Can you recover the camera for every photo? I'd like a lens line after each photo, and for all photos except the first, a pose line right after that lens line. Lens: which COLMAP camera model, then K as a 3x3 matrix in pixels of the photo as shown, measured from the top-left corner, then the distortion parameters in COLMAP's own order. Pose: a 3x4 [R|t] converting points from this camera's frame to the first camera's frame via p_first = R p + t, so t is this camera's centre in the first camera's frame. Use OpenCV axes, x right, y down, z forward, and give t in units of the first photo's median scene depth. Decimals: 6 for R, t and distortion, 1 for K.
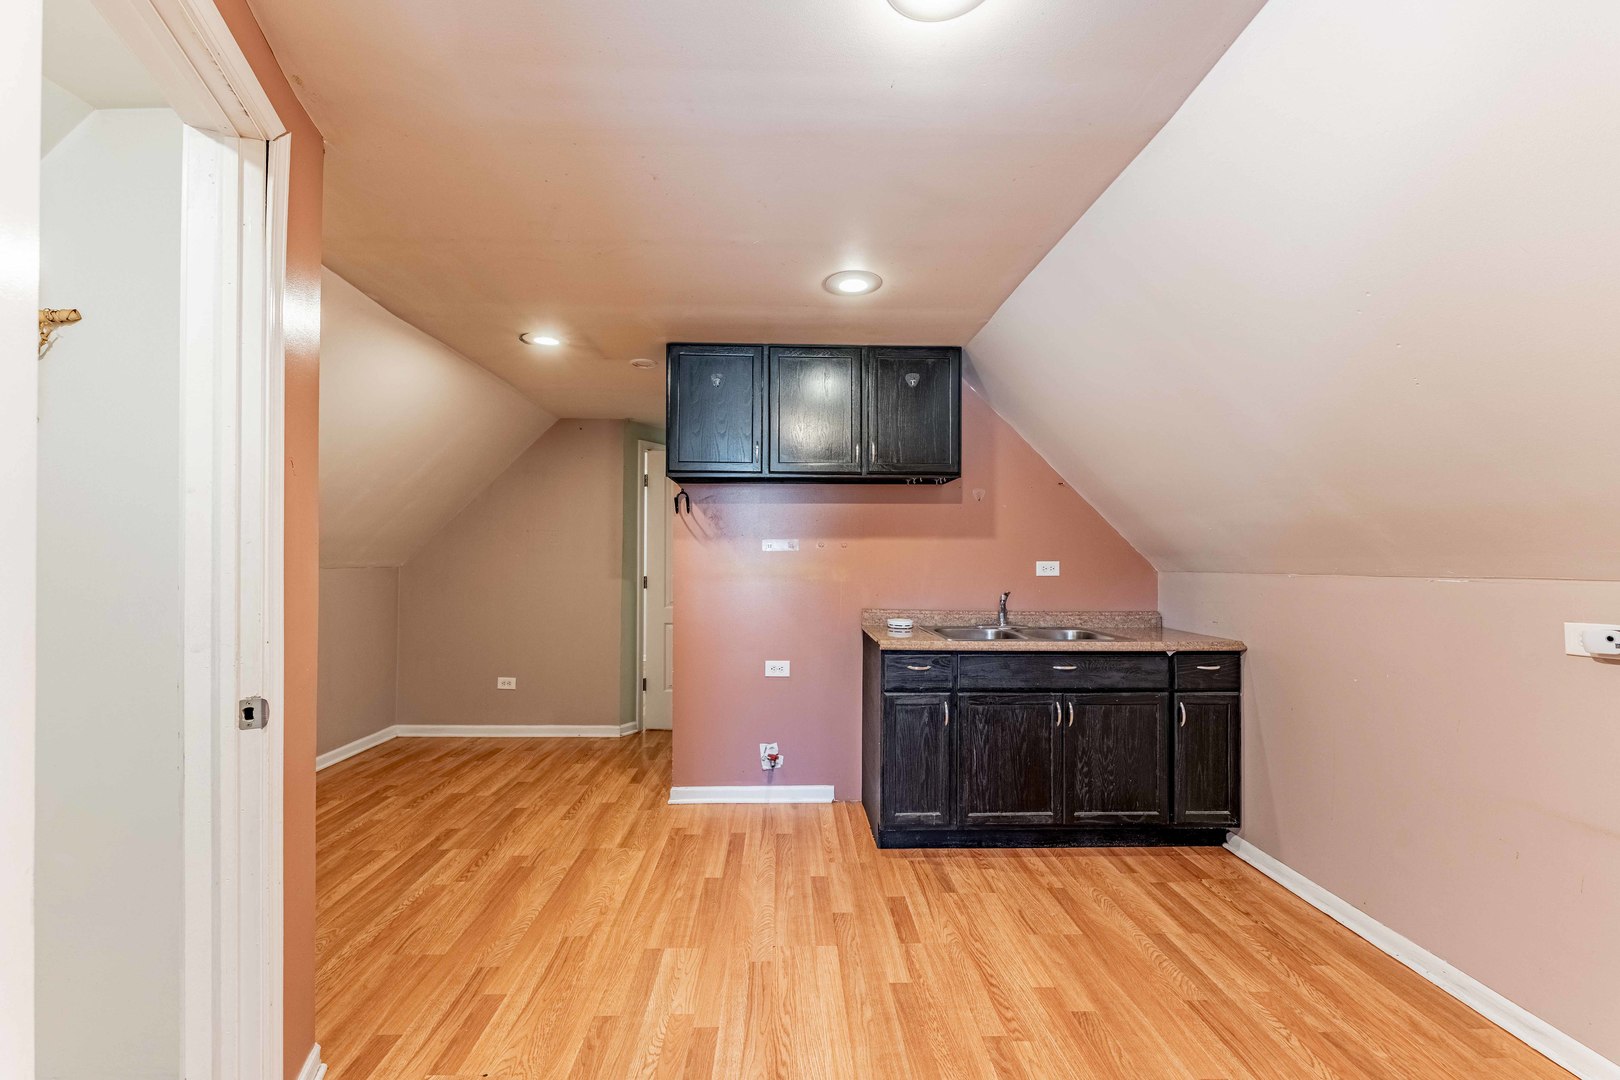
lens RADIAL K [[660.9, 0, 804.0], [0, 660.9, 550.5], [0, 0, 1]] dist [0.001246, -0.000814]
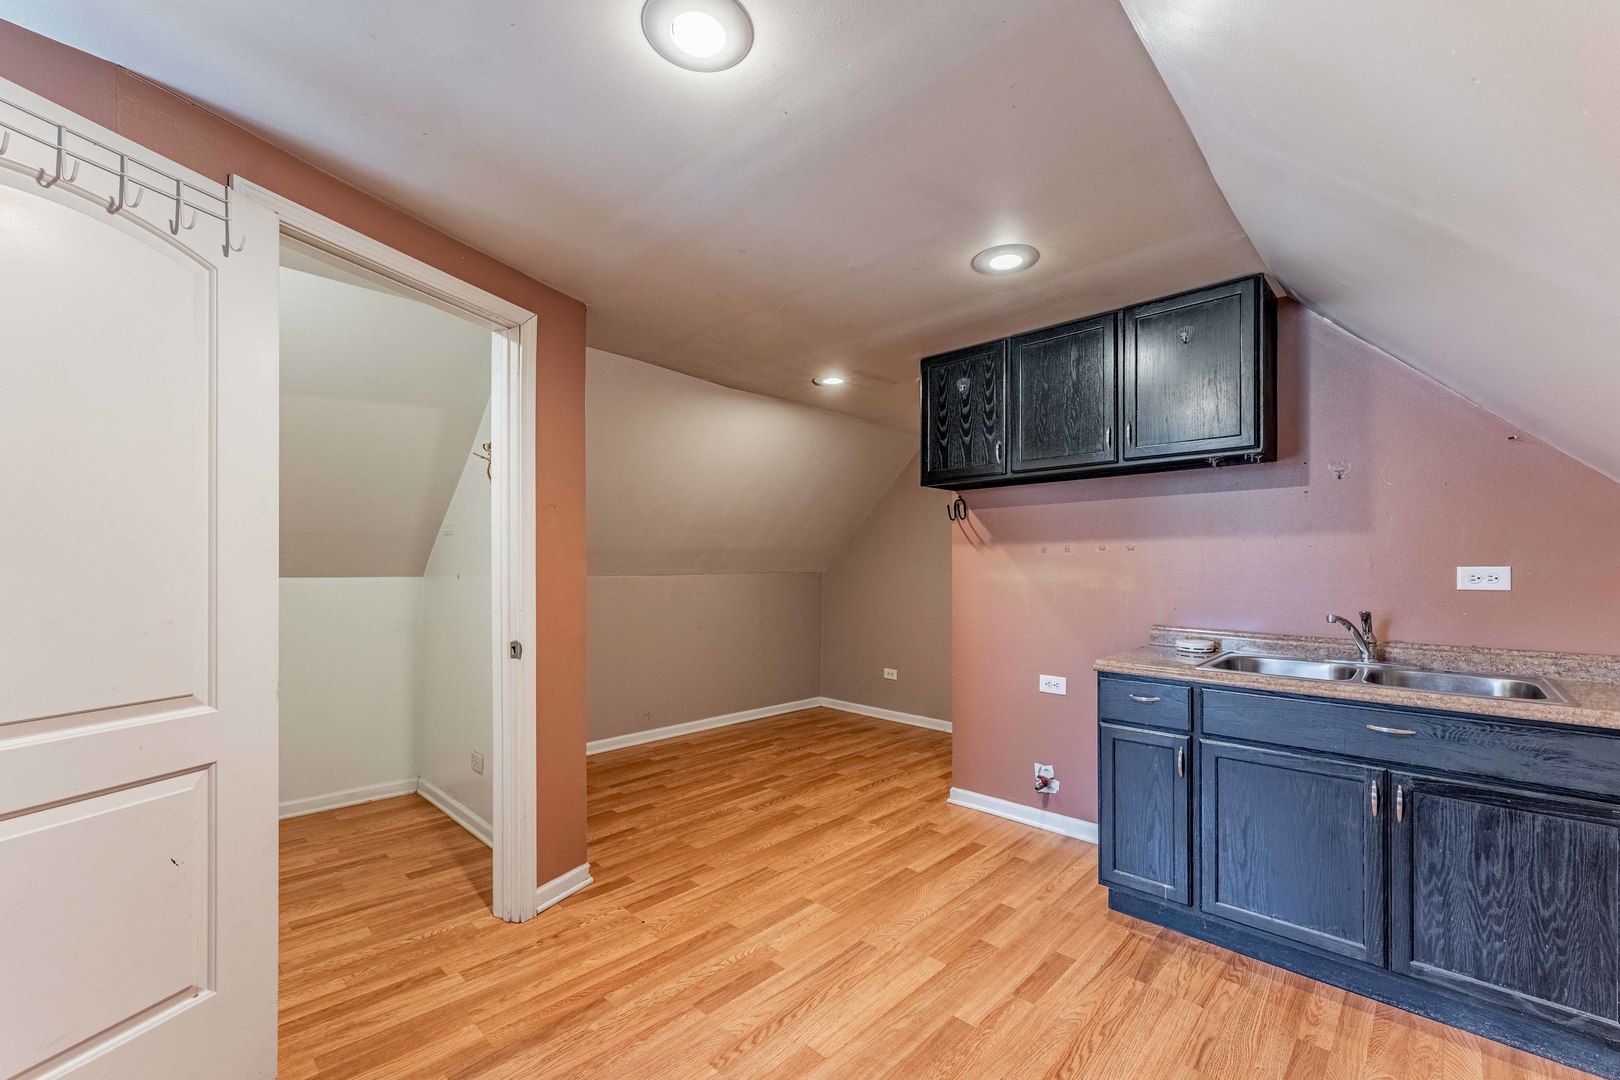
lens RADIAL K [[660.9, 0, 796.8], [0, 660.9, 565.0], [0, 0, 1]] dist [0.001246, -0.000814]
pose [[0.703019, -0.002650, -0.711166, 0.419059], [0.008176, 0.999957, 0.004357, 0.007538], [0.711124, -0.008878, 0.703010, 0.125700]]
